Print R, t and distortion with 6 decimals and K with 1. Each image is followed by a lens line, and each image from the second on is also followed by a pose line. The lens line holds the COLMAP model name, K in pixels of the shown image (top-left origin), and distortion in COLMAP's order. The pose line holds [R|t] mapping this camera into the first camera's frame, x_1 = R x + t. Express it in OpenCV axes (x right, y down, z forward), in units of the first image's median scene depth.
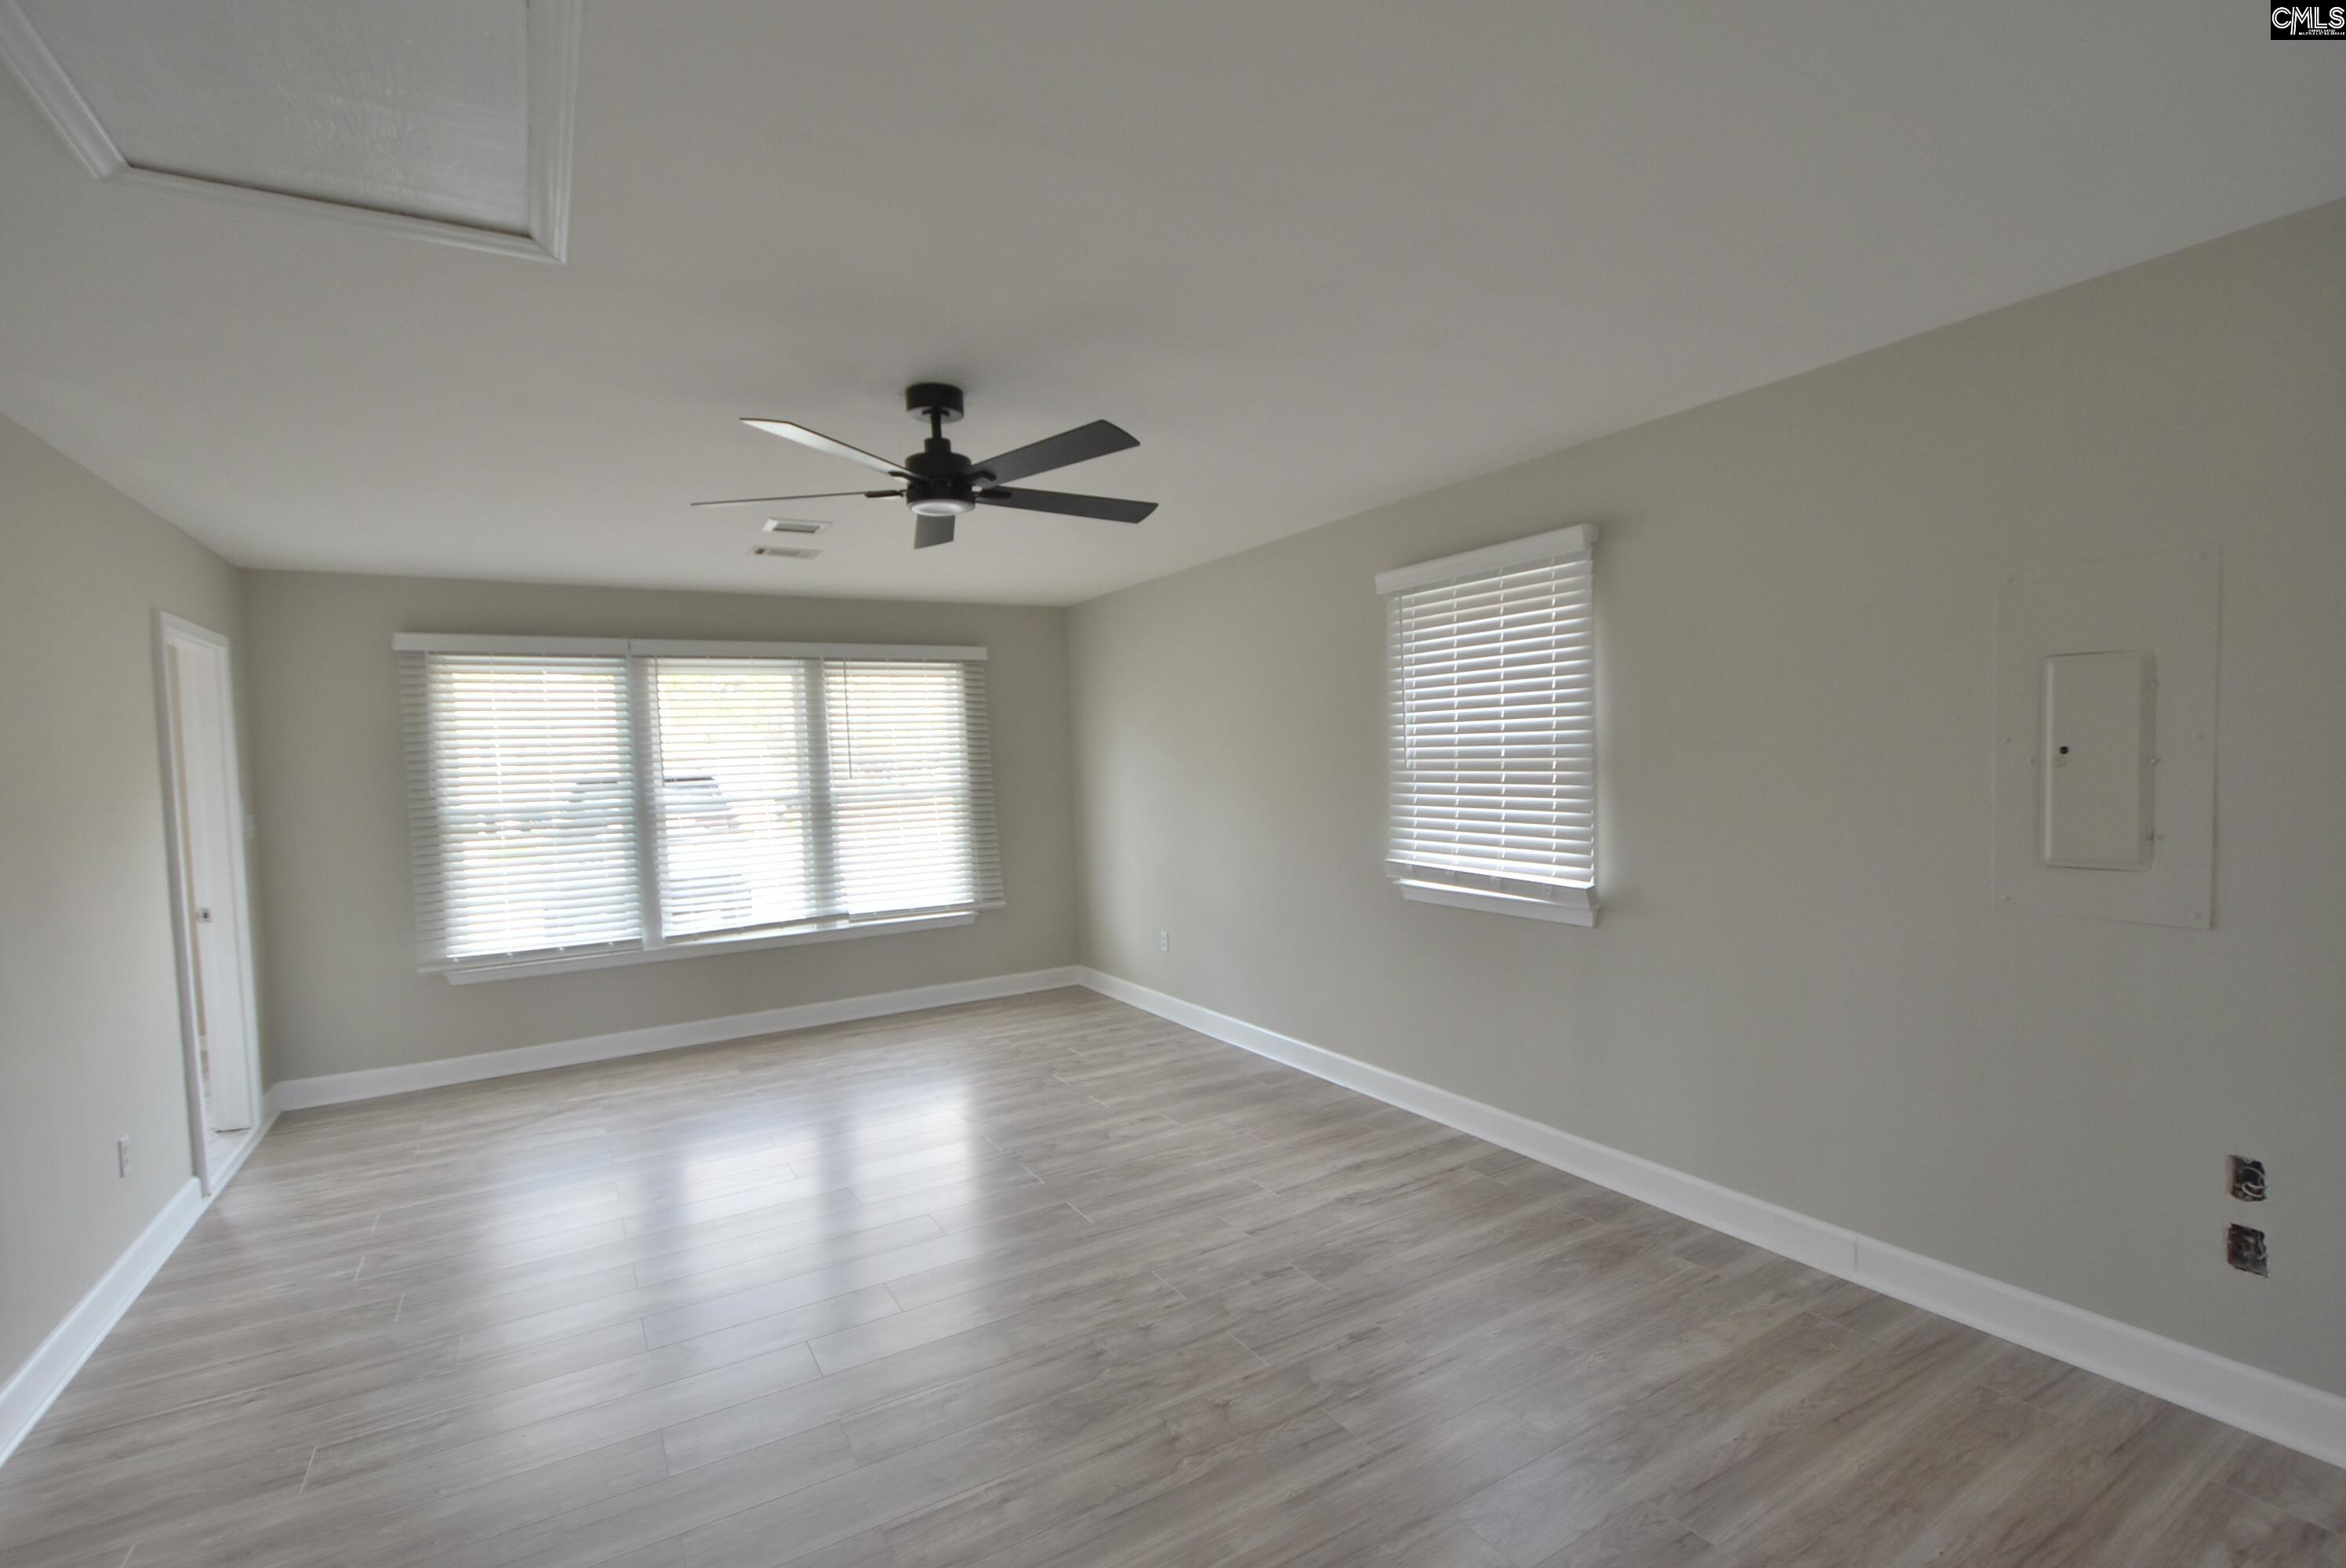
lens RADIAL K [[1059.1, 0, 1180.5], [0, 1059.1, 784.0], [0, 0, 1]] dist [0.007482, 0.000453]
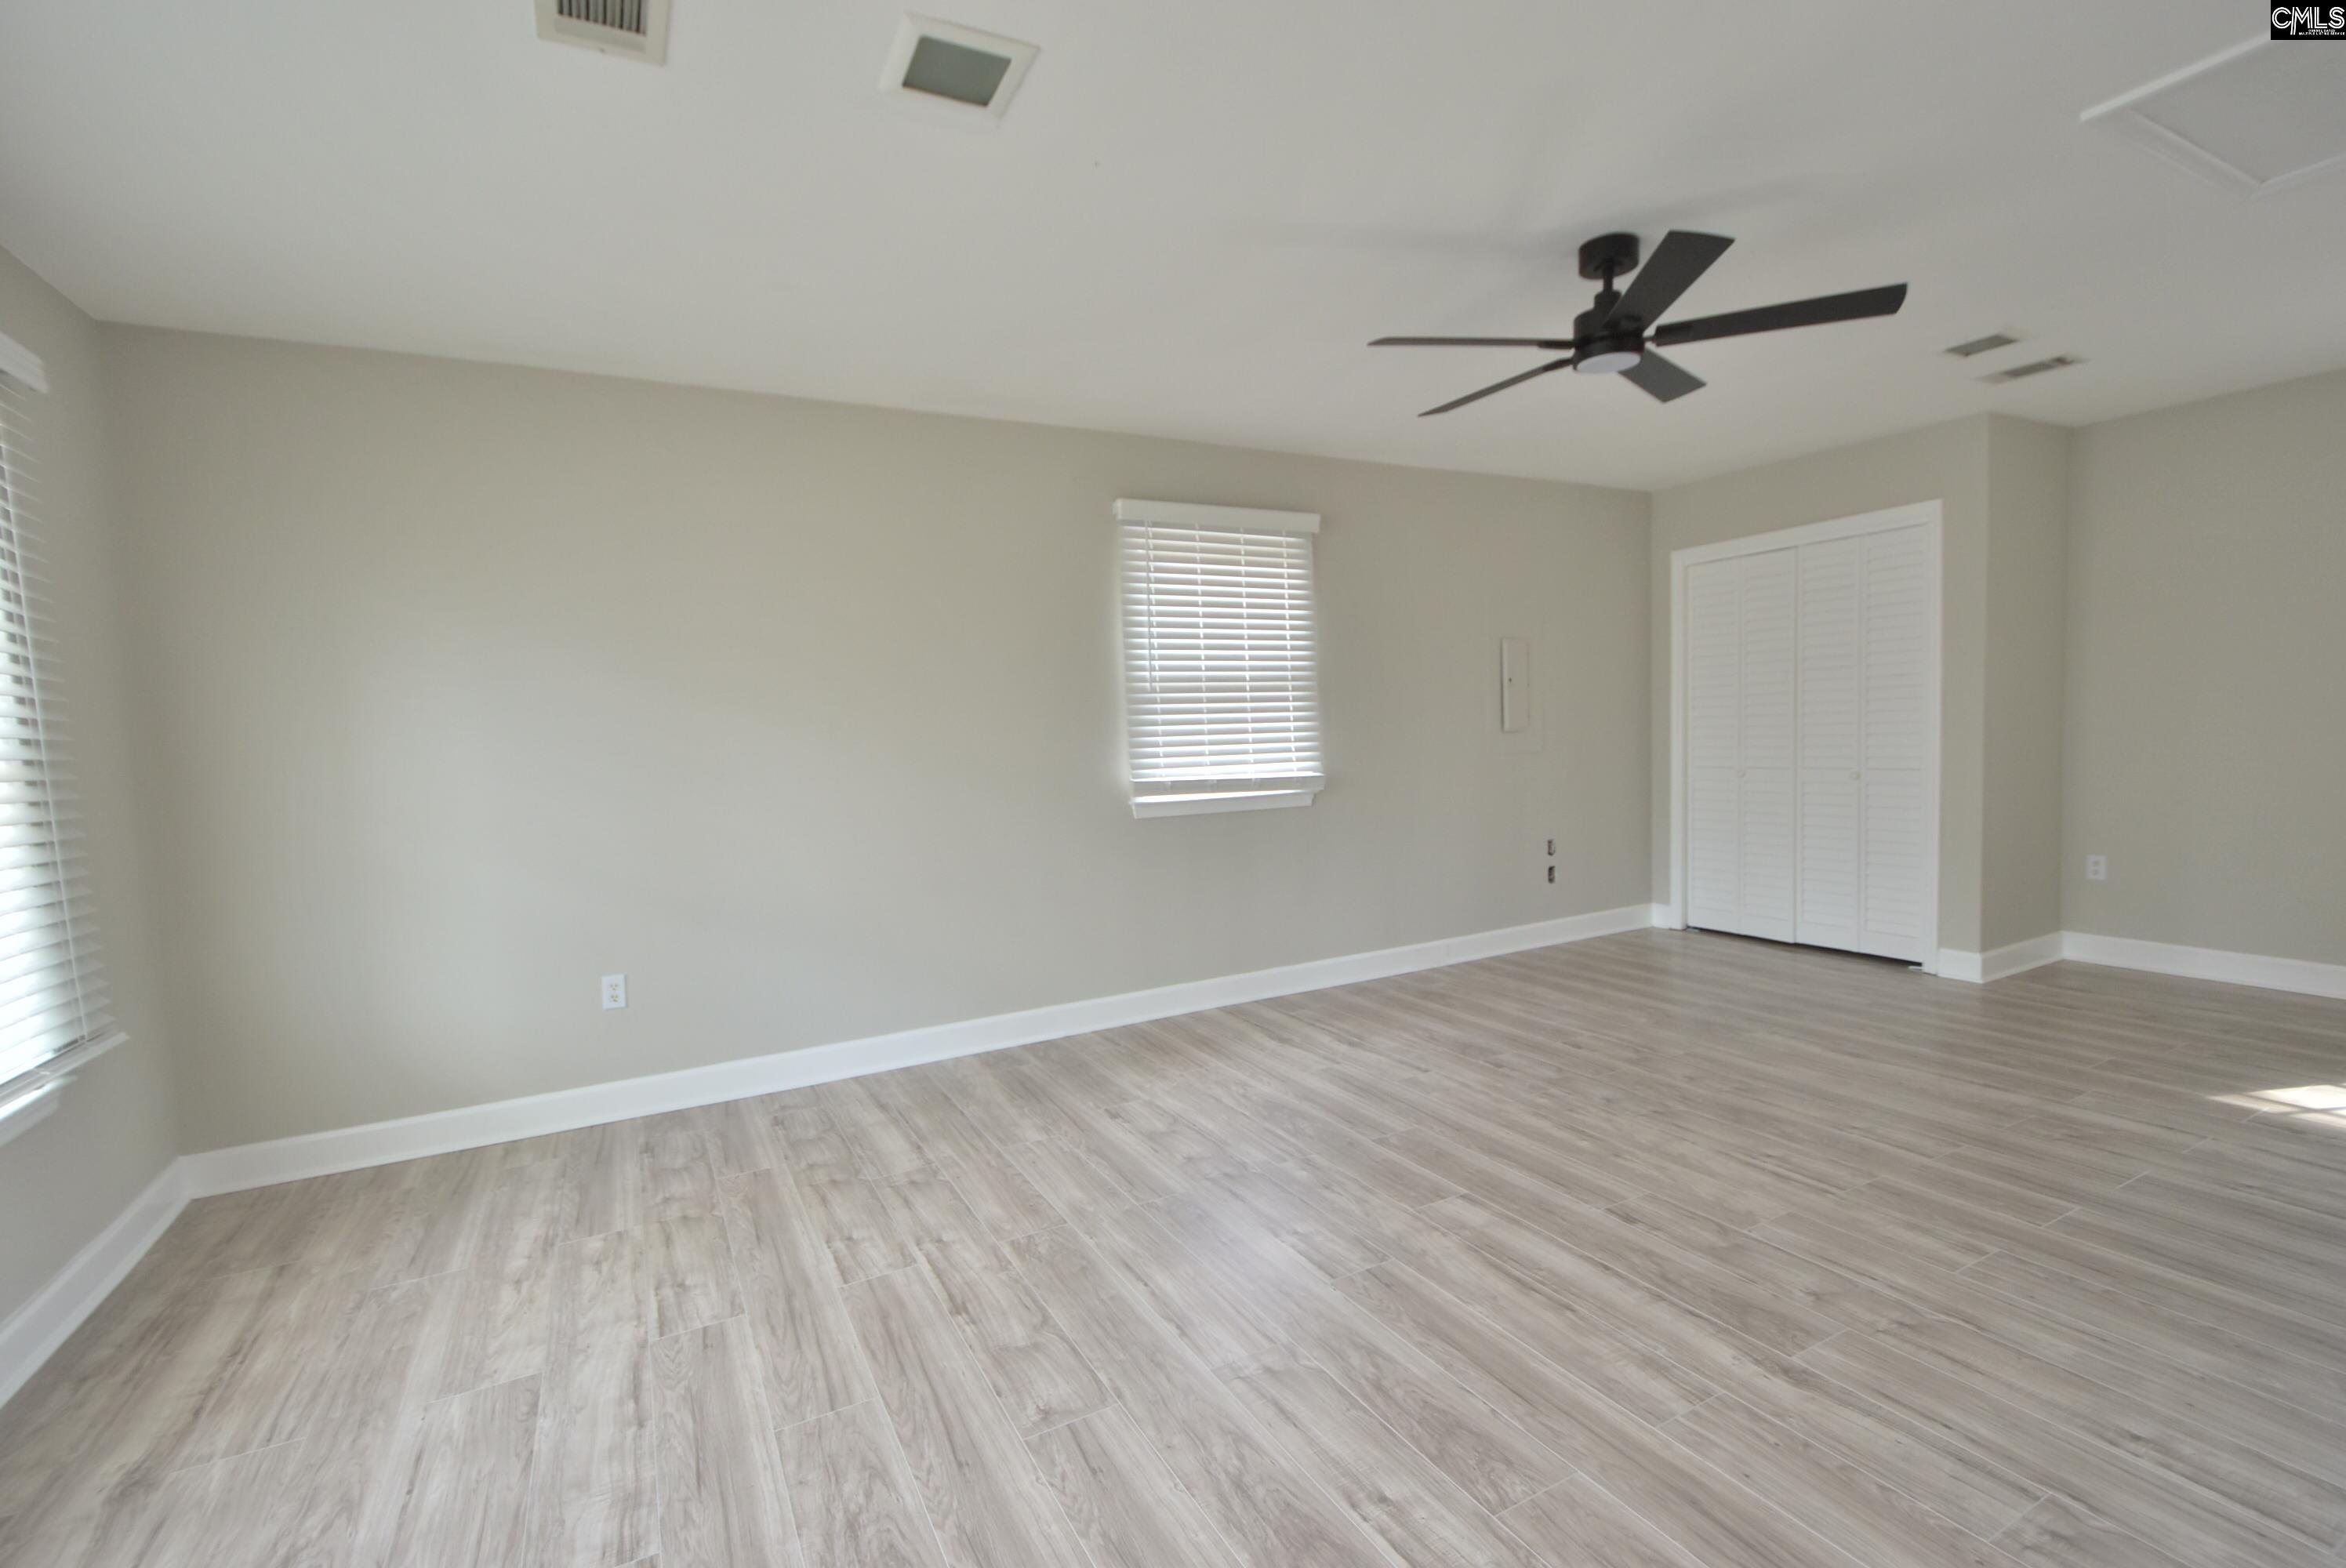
lens RADIAL K [[1059.1, 0, 1180.5], [0, 1059.1, 784.0], [0, 0, 1]] dist [0.007482, 0.000453]
pose [[0.044751, -0.019965, 0.998799, -0.881867], [0.063608, 0.997829, 0.017096, 0.064249], [-0.996971, 0.062766, 0.045924, 0.974149]]
